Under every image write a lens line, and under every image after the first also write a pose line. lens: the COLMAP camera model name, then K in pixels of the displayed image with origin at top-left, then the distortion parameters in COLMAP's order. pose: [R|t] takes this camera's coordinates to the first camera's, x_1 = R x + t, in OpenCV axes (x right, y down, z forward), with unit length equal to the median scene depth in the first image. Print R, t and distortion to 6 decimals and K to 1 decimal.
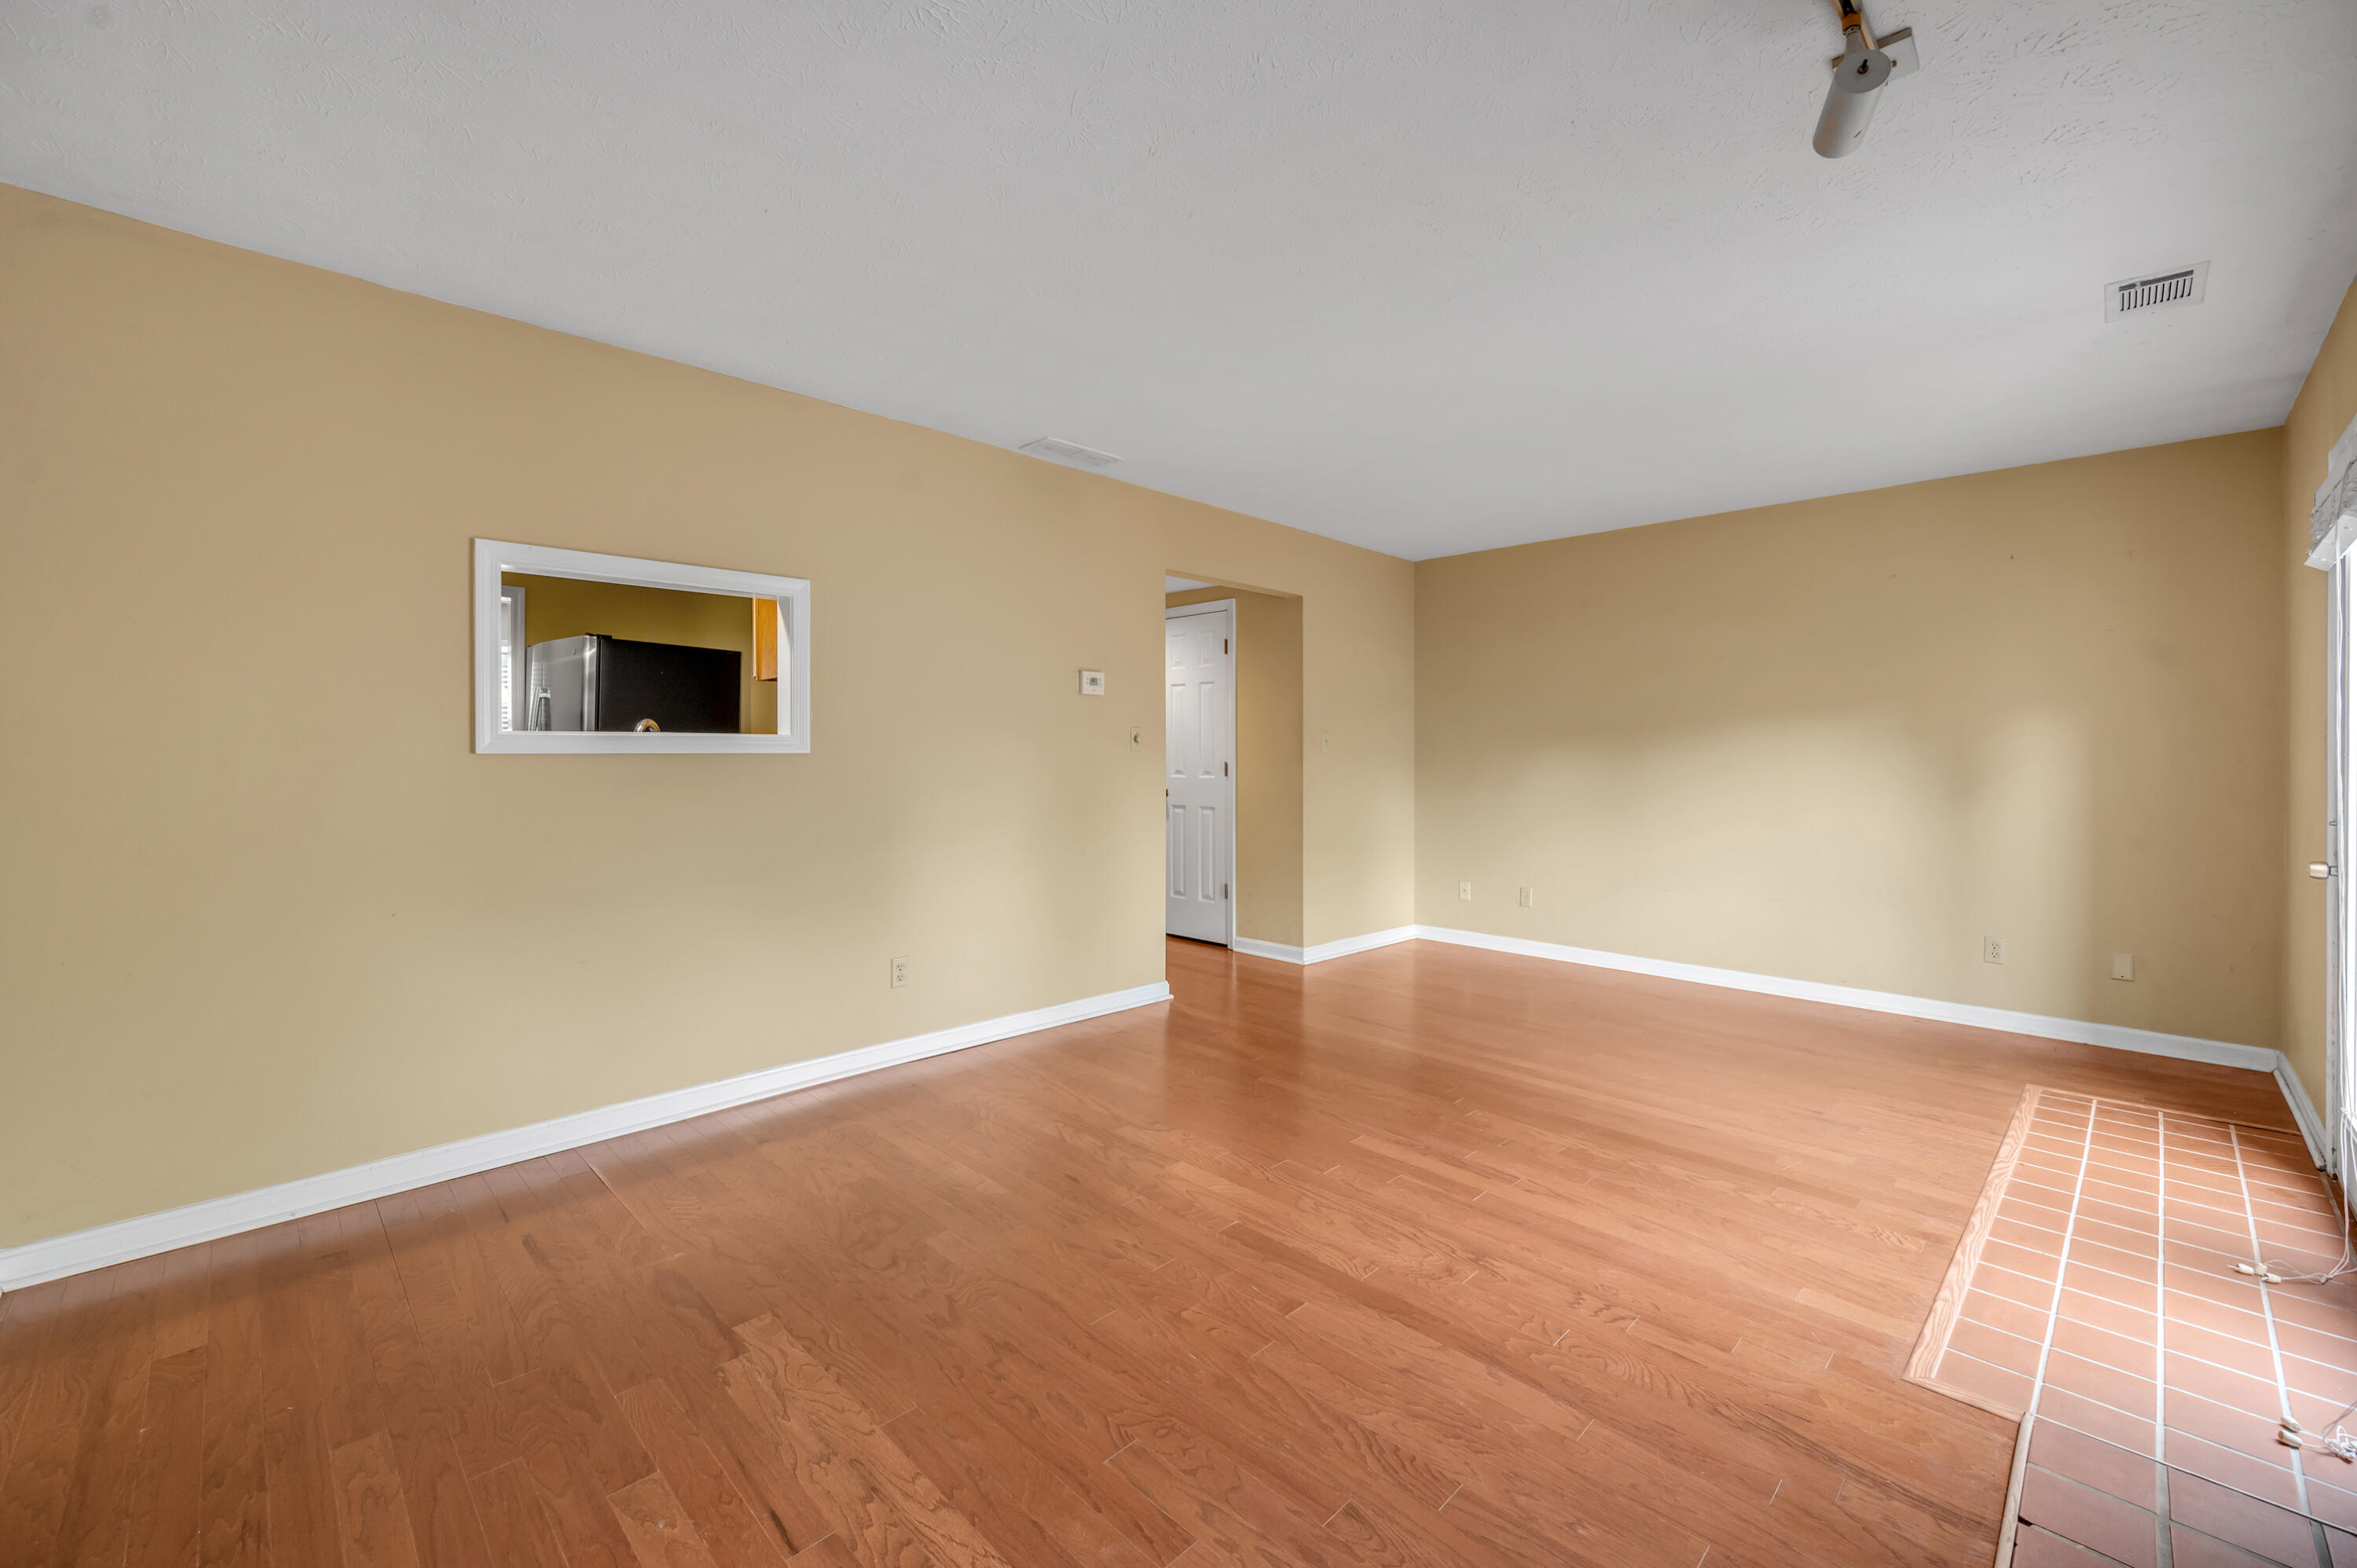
lens RADIAL K [[947.4, 0, 1180.3], [0, 947.4, 772.3], [0, 0, 1]] dist [0.004203, 0.000602]
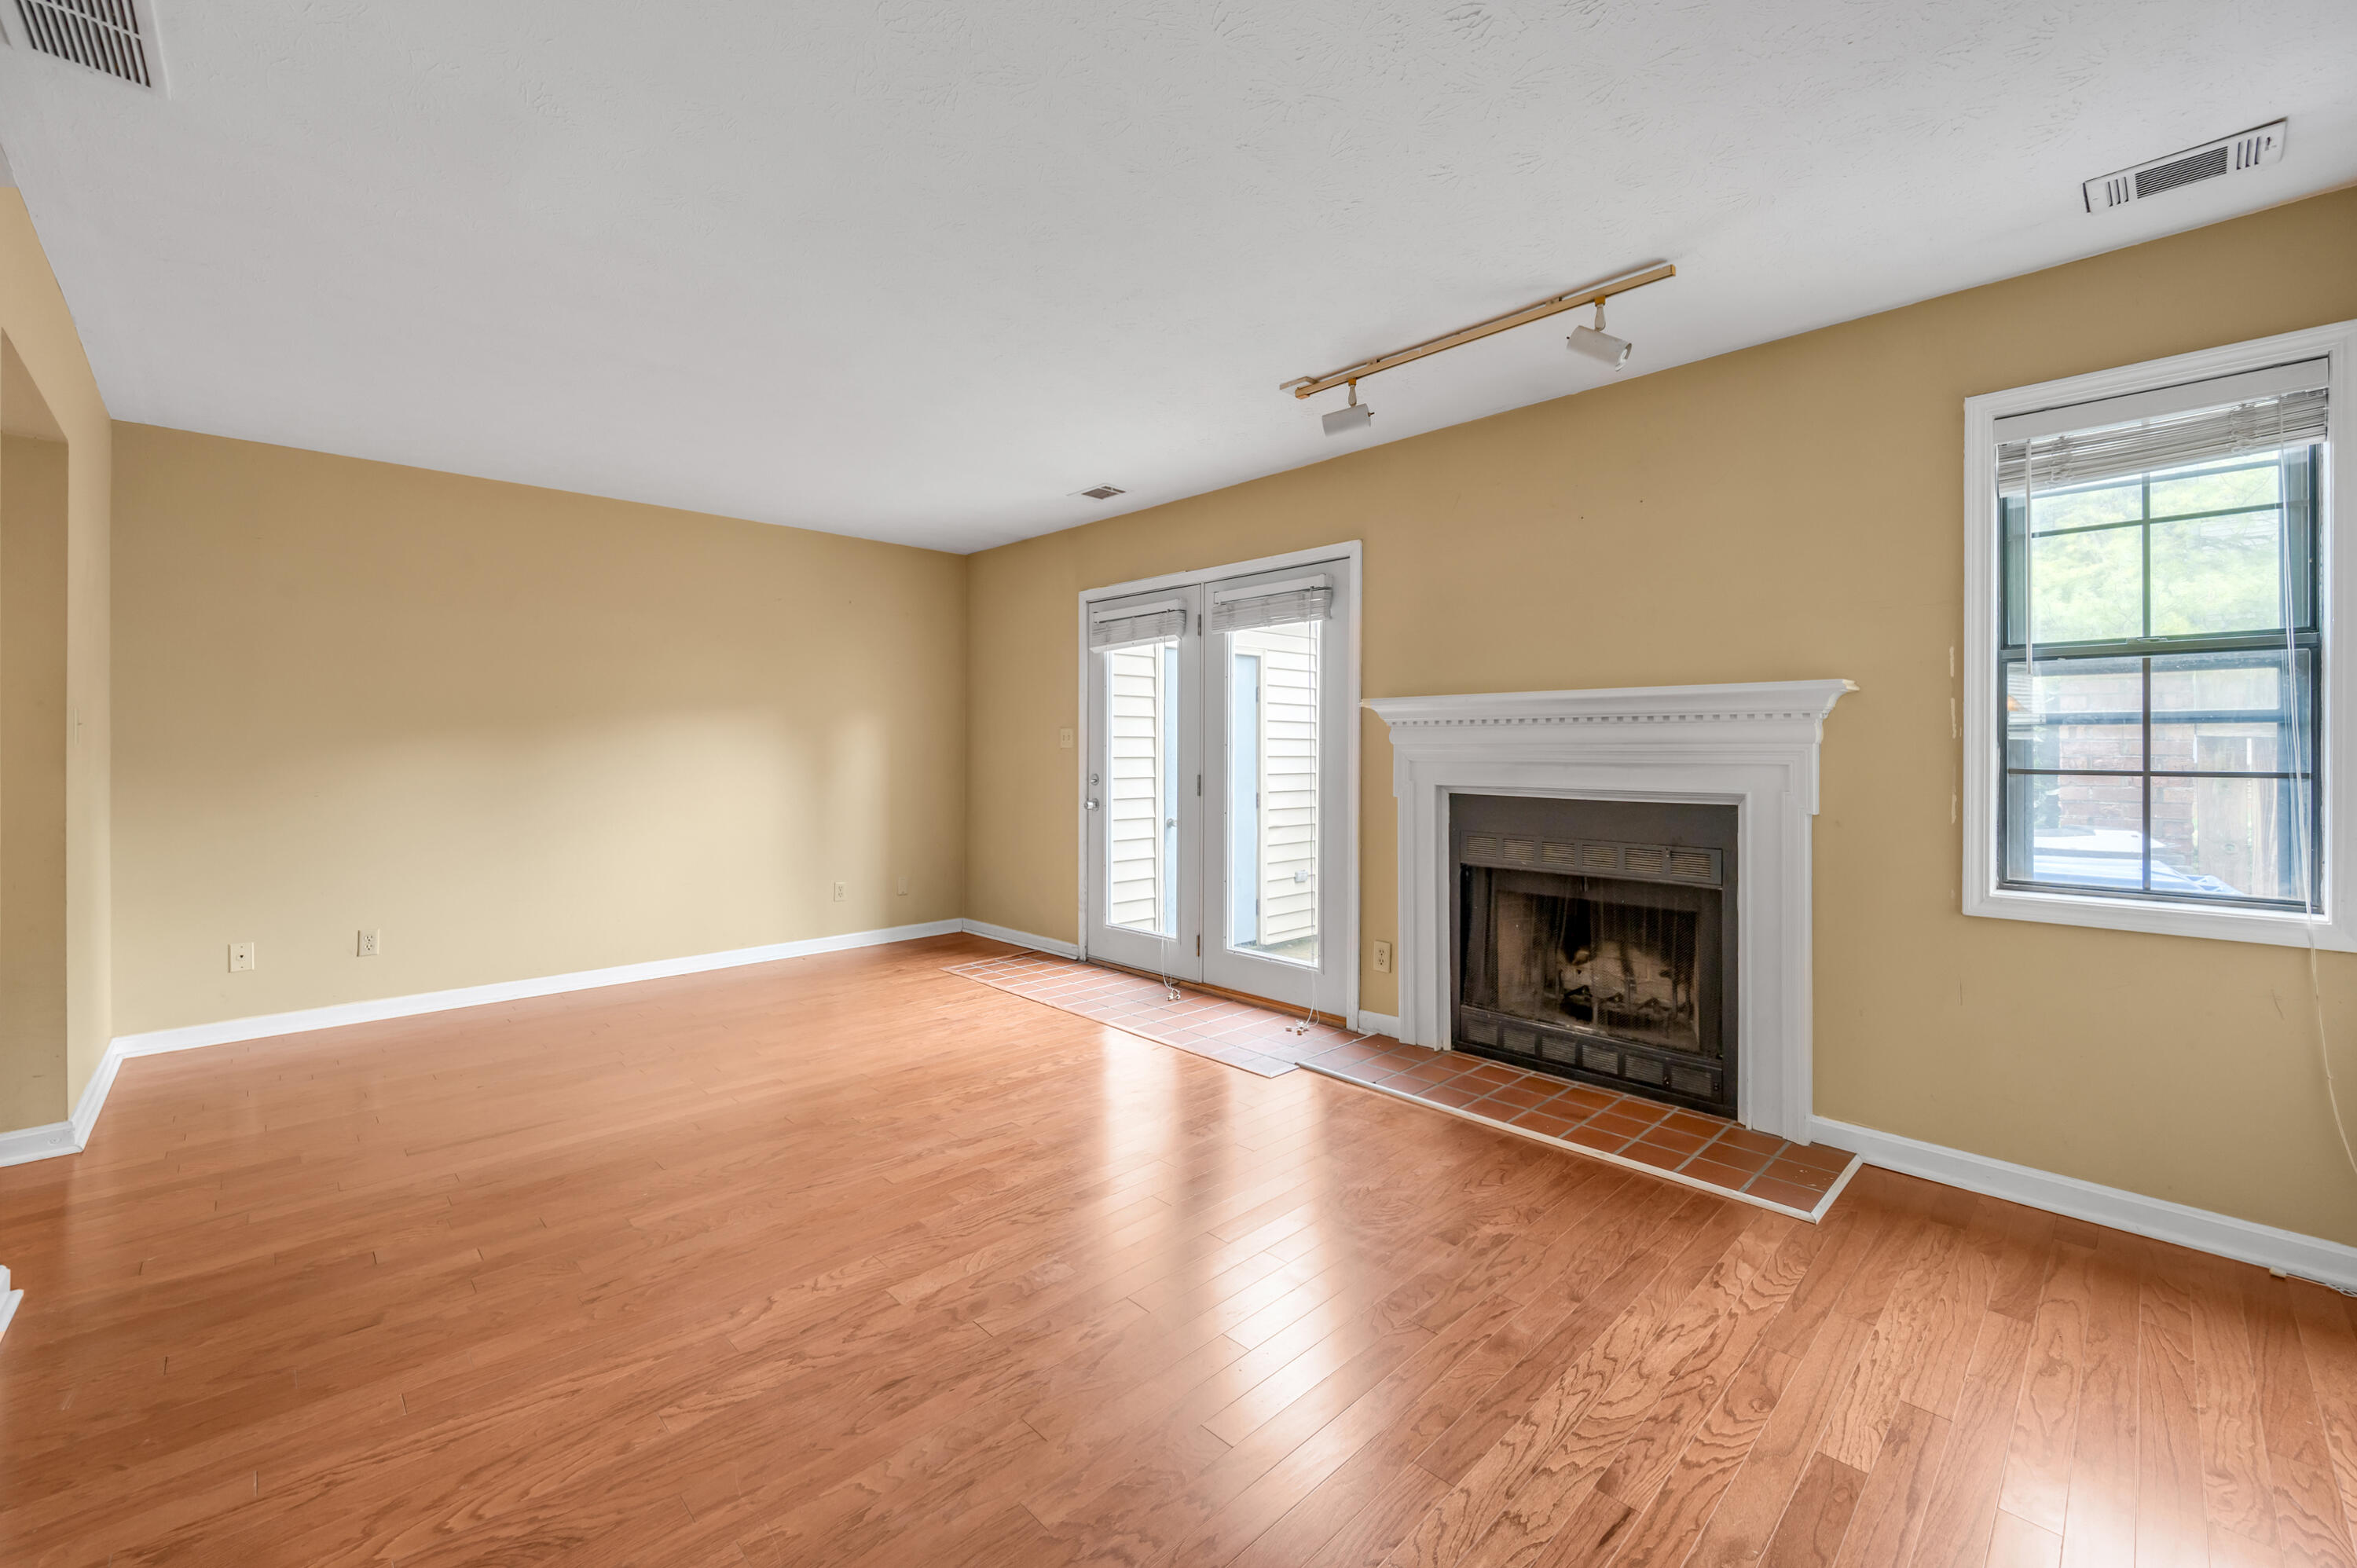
lens RADIAL K [[947.4, 0, 1193.3], [0, 947.4, 754.6], [0, 0, 1]] dist [0.004203, 0.000602]
pose [[0.012466, -0.007326, 0.999895, -1.200287], [0.017318, 0.999825, 0.007109, -0.020451], [-0.999772, 0.017227, 0.012591, 1.203065]]
